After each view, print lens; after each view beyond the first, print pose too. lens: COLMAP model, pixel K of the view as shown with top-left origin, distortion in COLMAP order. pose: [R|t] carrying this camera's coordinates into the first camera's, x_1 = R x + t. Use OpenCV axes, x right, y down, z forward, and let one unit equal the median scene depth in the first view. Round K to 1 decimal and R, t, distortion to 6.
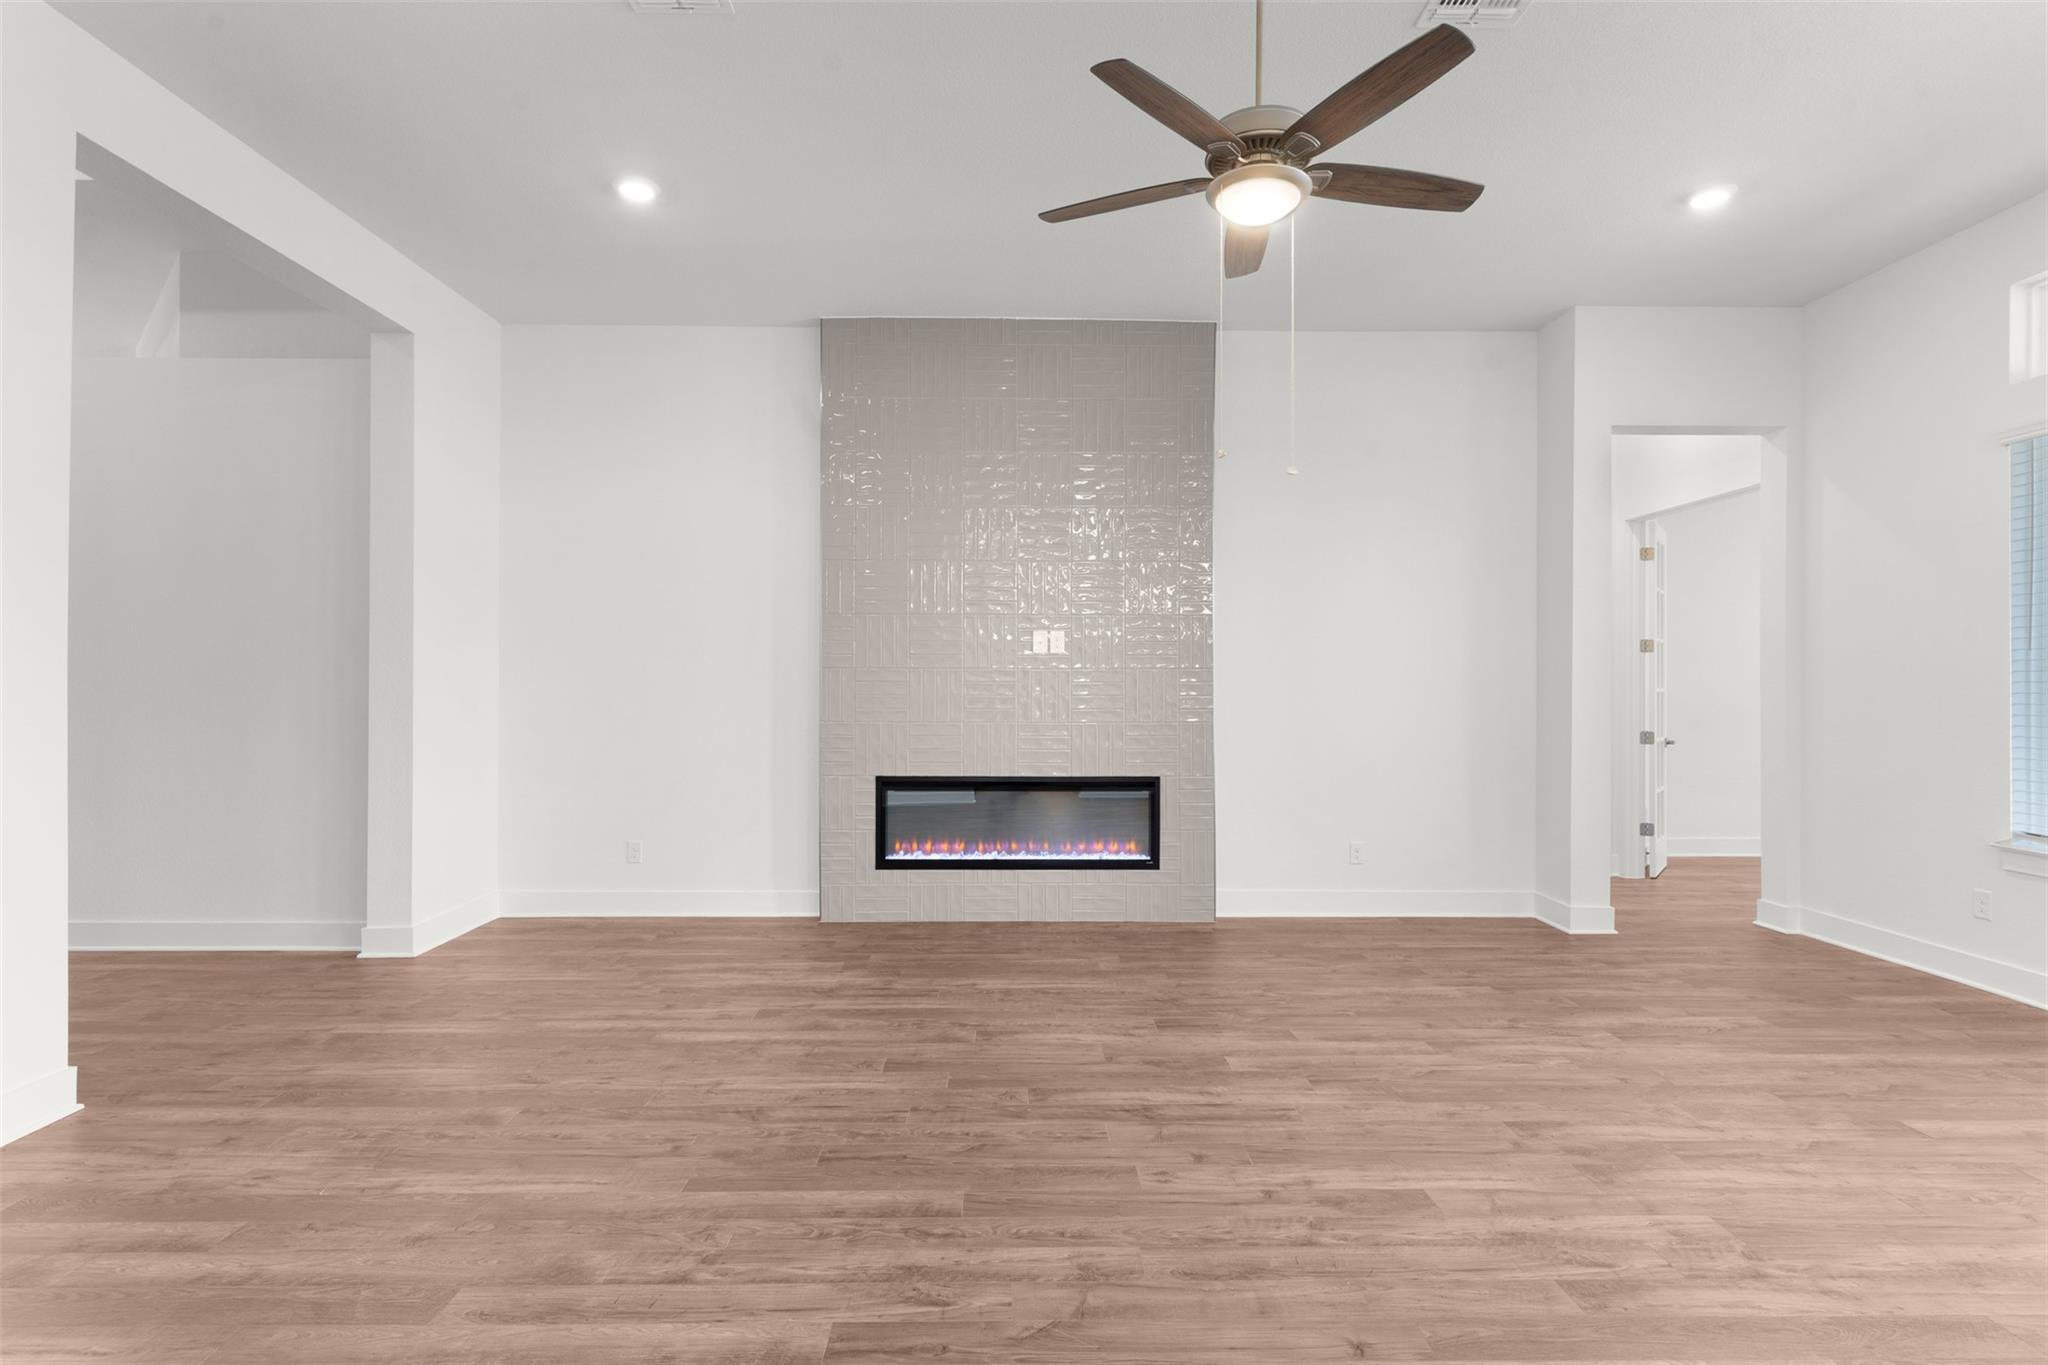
lens RADIAL K [[986.7, 0, 1025.9], [0, 986.7, 680.5], [0, 0, 1]] dist [0.004532, 0.000036]
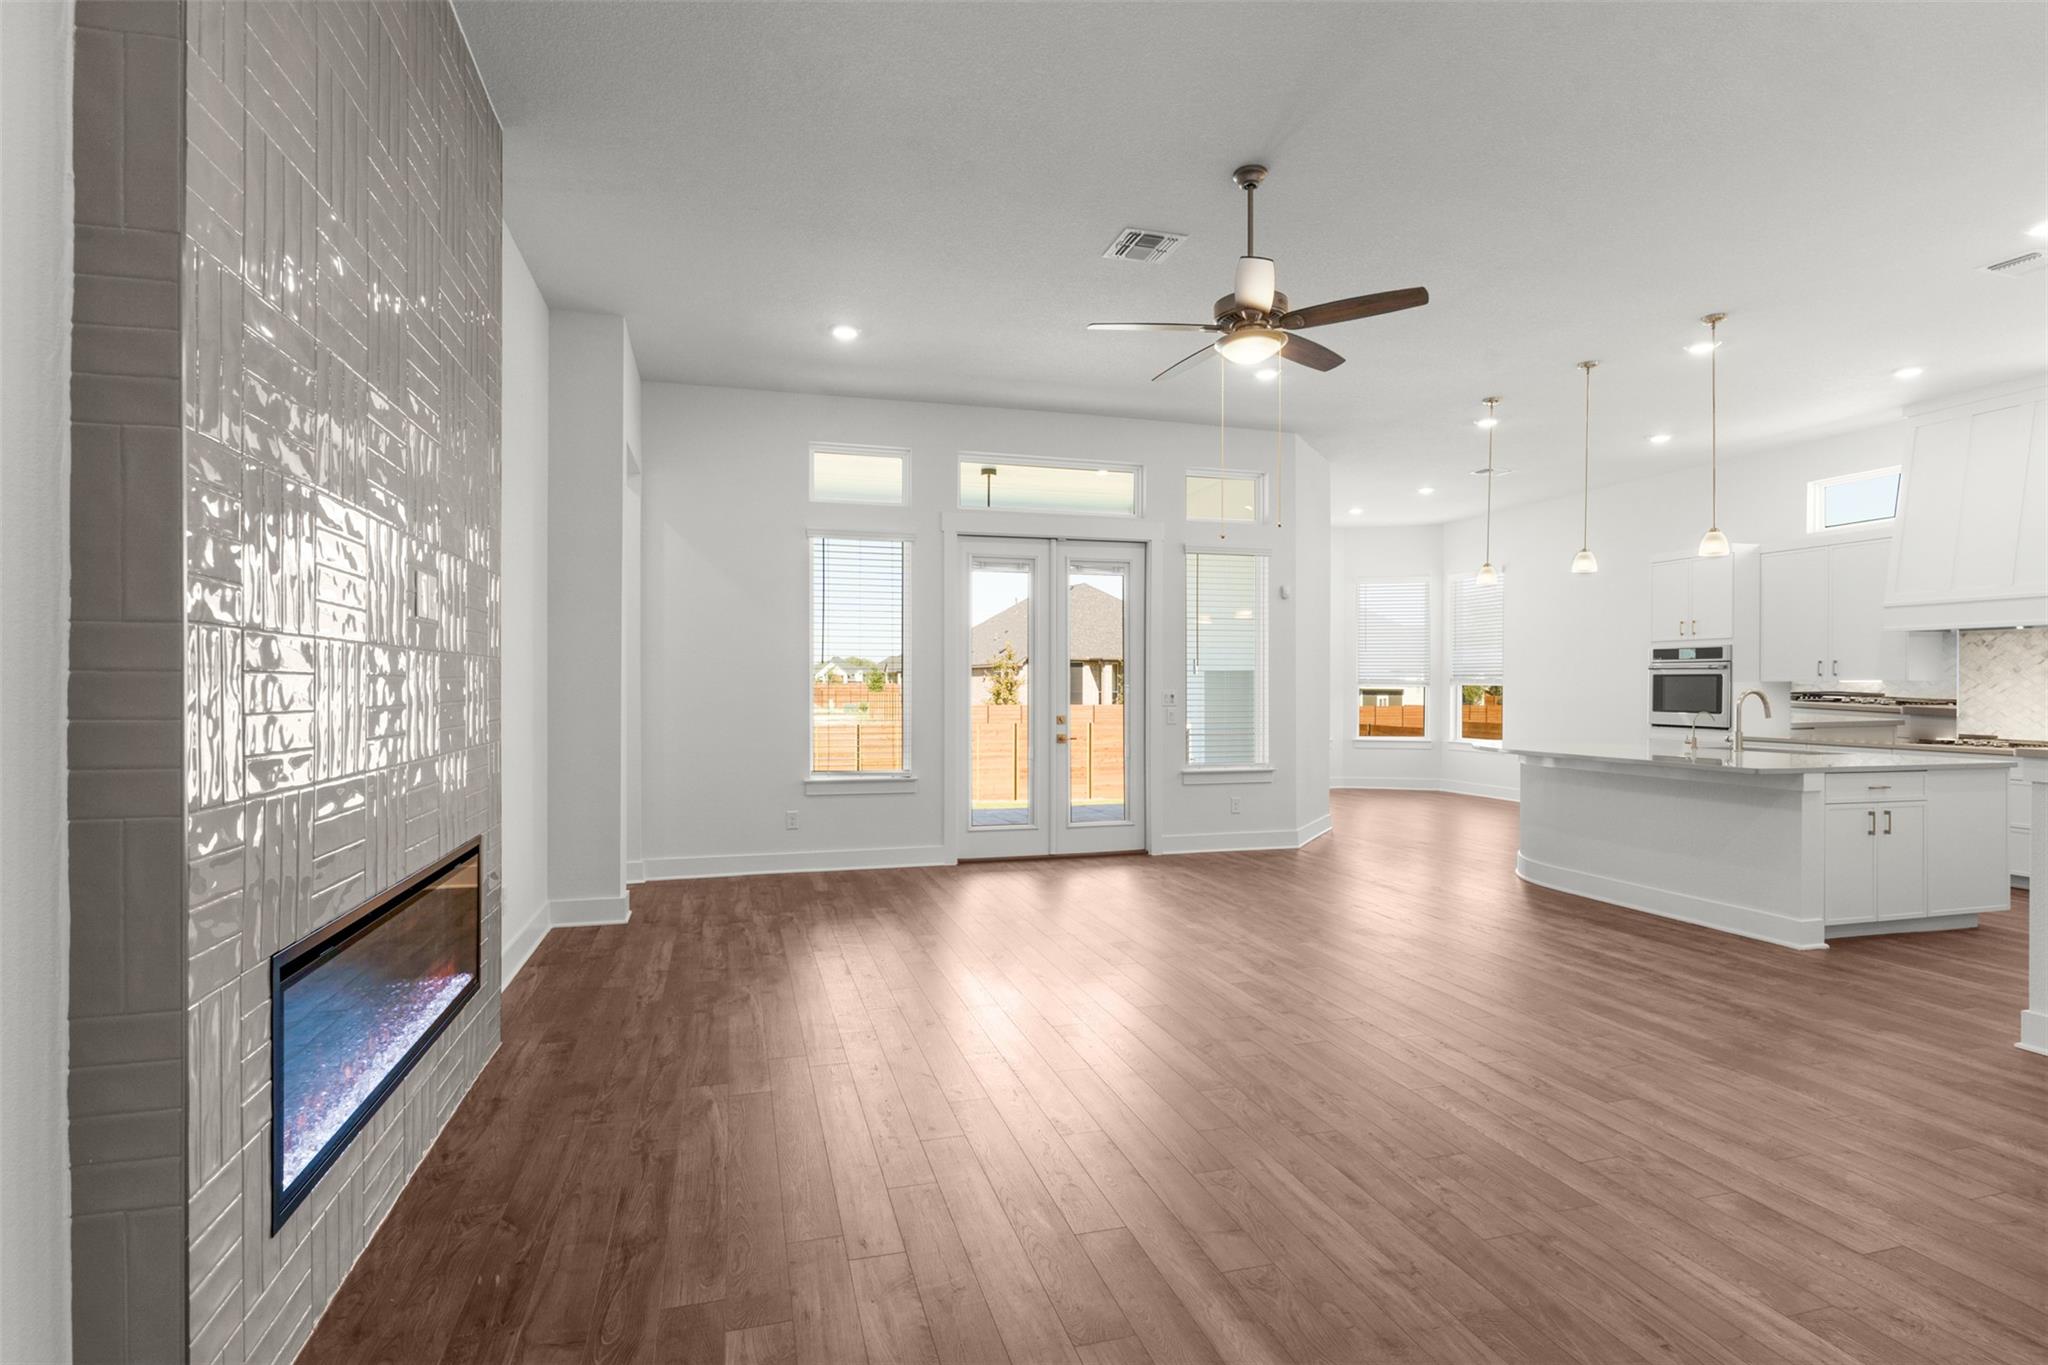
lens RADIAL K [[986.7, 0, 1028.3], [0, 986.7, 682.4], [0, 0, 1]] dist [0.004532, 0.000036]
pose [[-0.258385, -0.002473, 0.966039, -0.598732], [-0.010794, 0.999942, -0.000327, 0.004918], [-0.965982, -0.010512, -0.258397, 0.941842]]
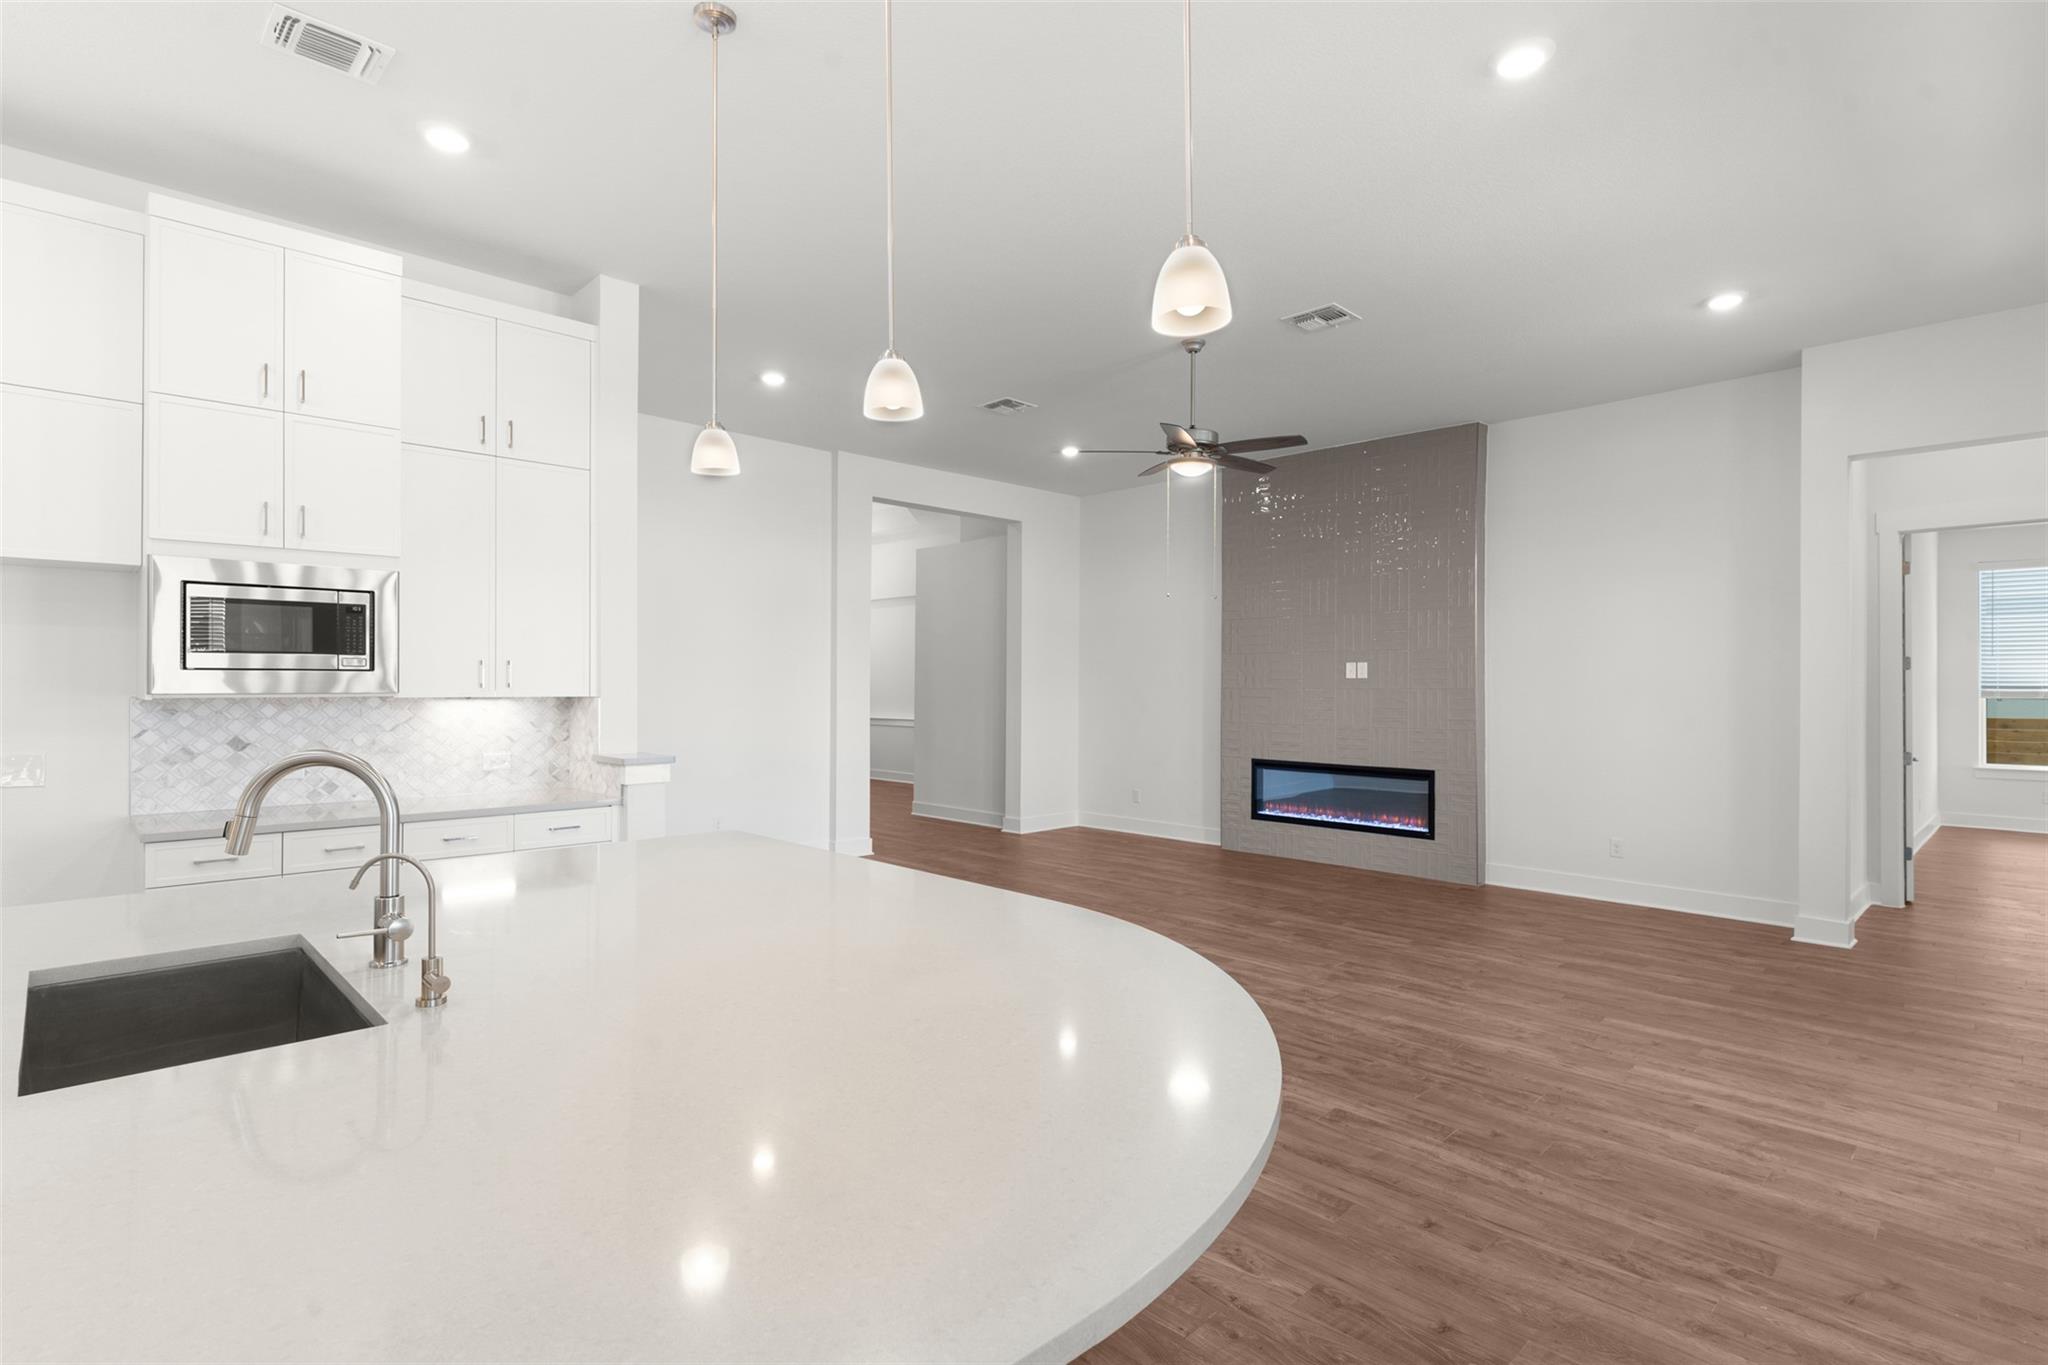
lens RADIAL K [[986.7, 0, 1021.9], [0, 986.7, 686.9], [0, 0, 1]] dist [0.004532, 0.000036]
pose [[0.688361, -0.000948, -0.725368, 0.829045], [0.004858, 0.999983, 0.003302, -0.025743], [0.725352, -0.005797, 0.688353, -0.368917]]
